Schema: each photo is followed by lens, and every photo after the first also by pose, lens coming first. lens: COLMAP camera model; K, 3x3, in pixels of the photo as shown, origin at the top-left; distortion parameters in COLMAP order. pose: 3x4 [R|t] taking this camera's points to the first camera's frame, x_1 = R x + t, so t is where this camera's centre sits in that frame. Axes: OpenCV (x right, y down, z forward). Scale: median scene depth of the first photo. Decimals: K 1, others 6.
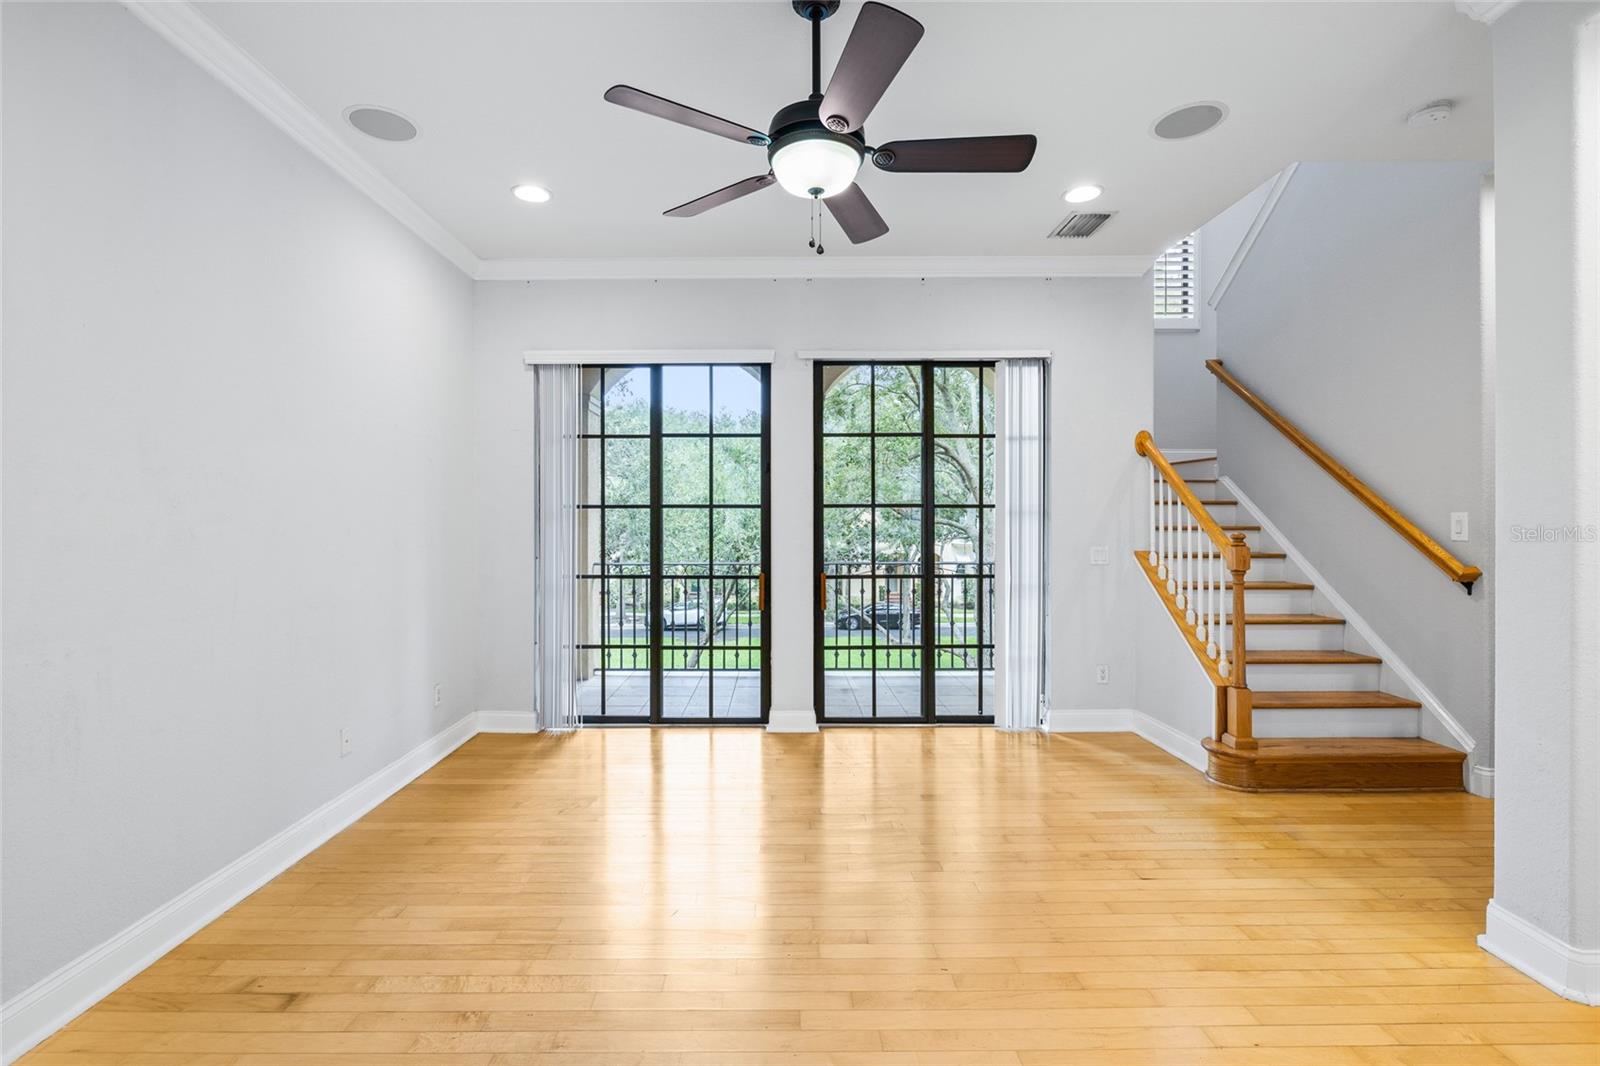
lens RADIAL K [[710.9, 0, 782.6], [0, 710.9, 524.7], [0, 0, 1]] dist [-0.009436, 0.001765]
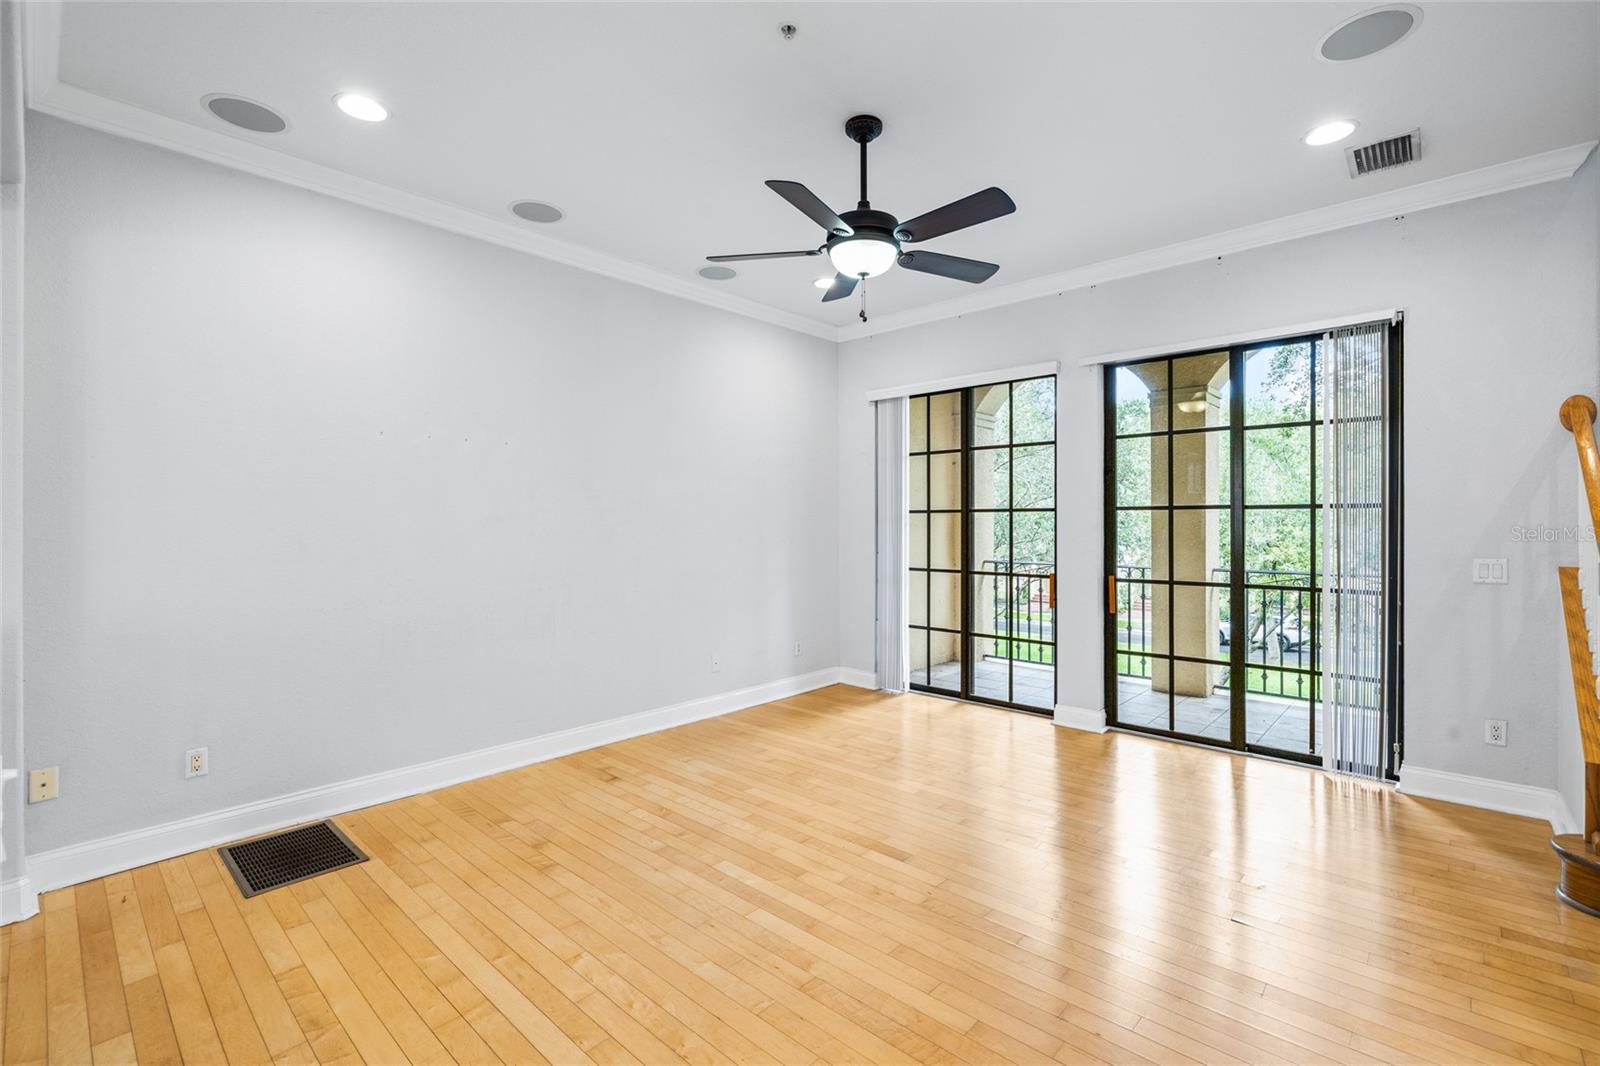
lens RADIAL K [[710.9, 0, 806.7], [0, 710.9, 523.3], [0, 0, 1]] dist [-0.009436, 0.001765]
pose [[0.738472, 0.000903, -0.674283, 0.422624], [-0.001848, 0.999998, -0.000686, -0.004243], [0.674281, 0.001753, 0.738473, -0.023603]]
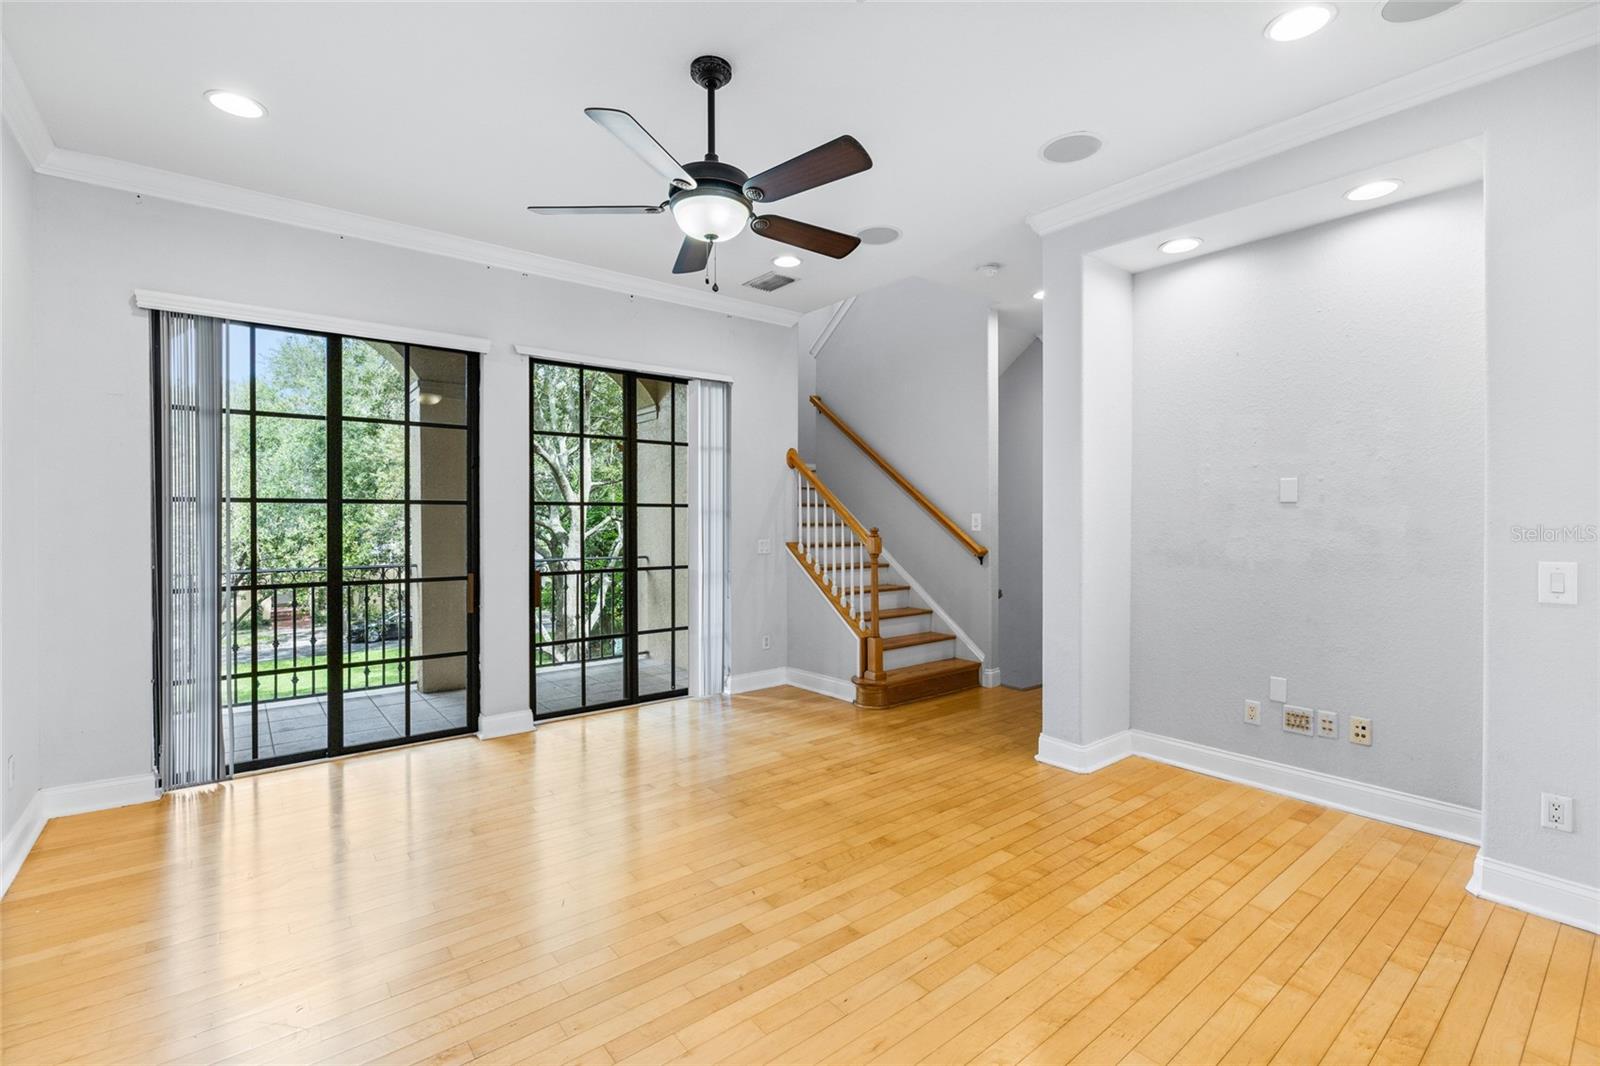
lens RADIAL K [[710.9, 0, 788.8], [0, 710.9, 526.1], [0, 0, 1]] dist [-0.009436, 0.001765]
pose [[0.786378, -0.005757, 0.617719, -0.289191], [0.001780, 0.999974, 0.007053, -0.000770], [-0.617744, -0.004446, 0.786367, -0.002857]]
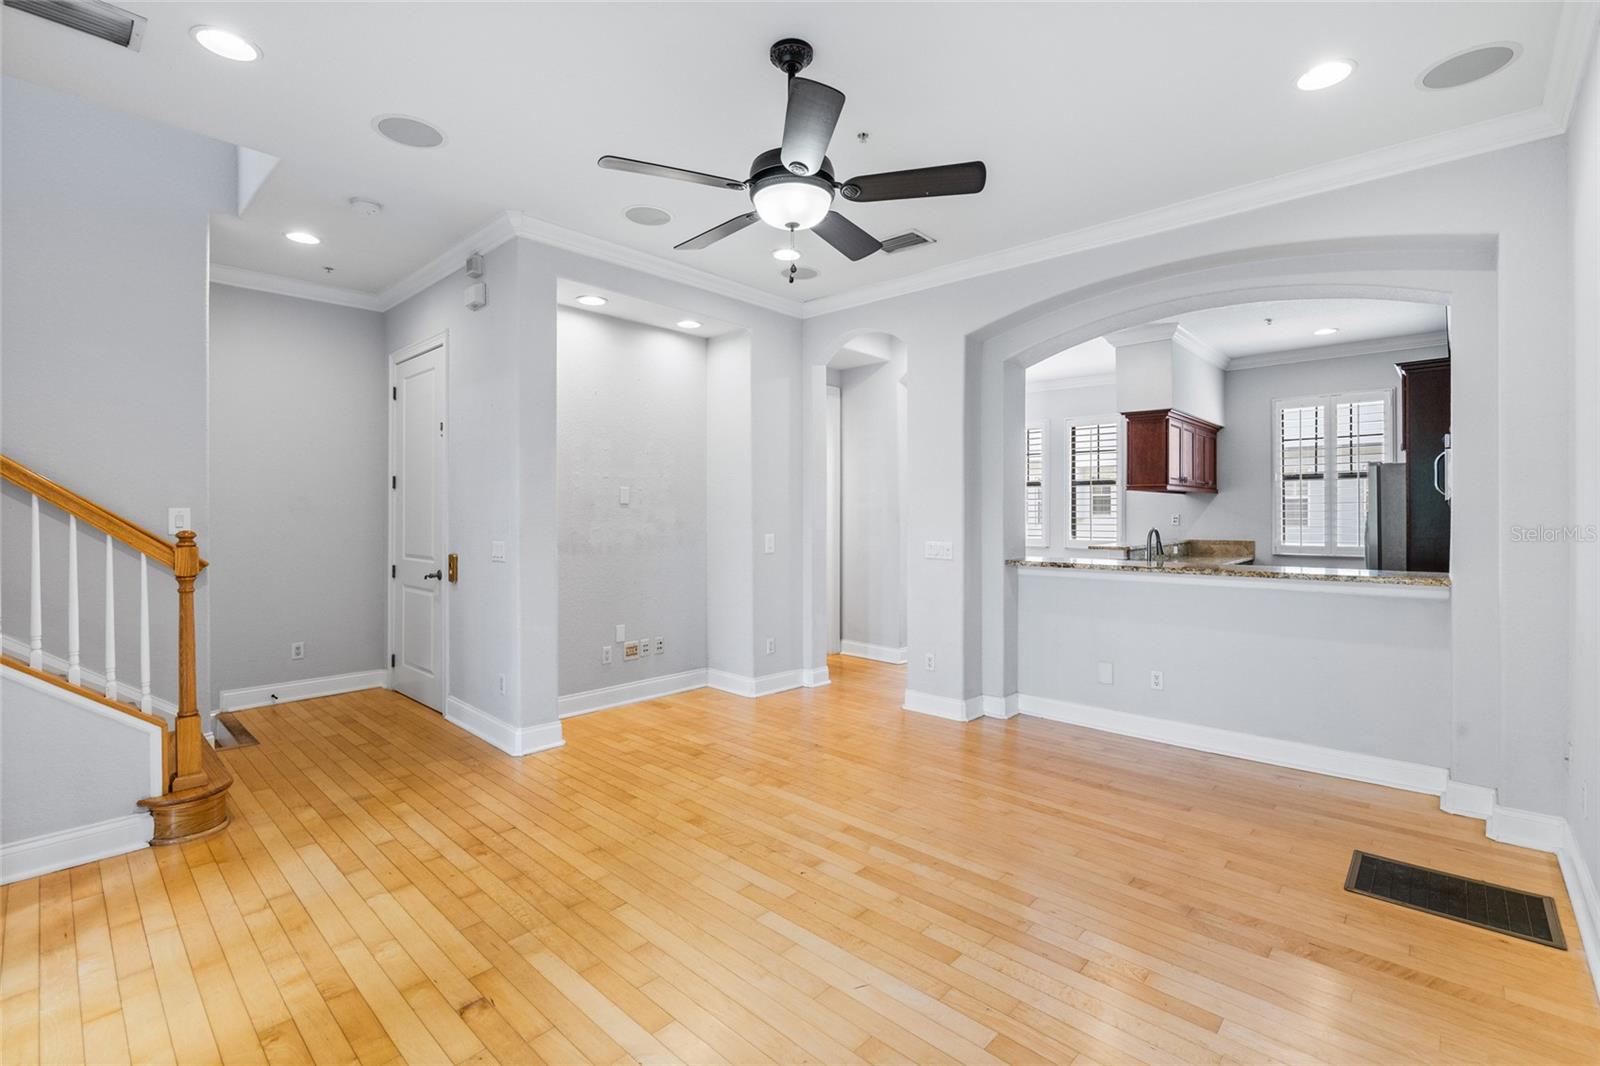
lens RADIAL K [[710.9, 0, 817.3], [0, 710.9, 518.4], [0, 0, 1]] dist [-0.009436, 0.001765]
pose [[-0.742871, -0.004426, 0.669420, -0.369332], [0.001401, 0.999966, 0.008166, -0.005819], [-0.669434, 0.007004, -0.742839, 0.897324]]
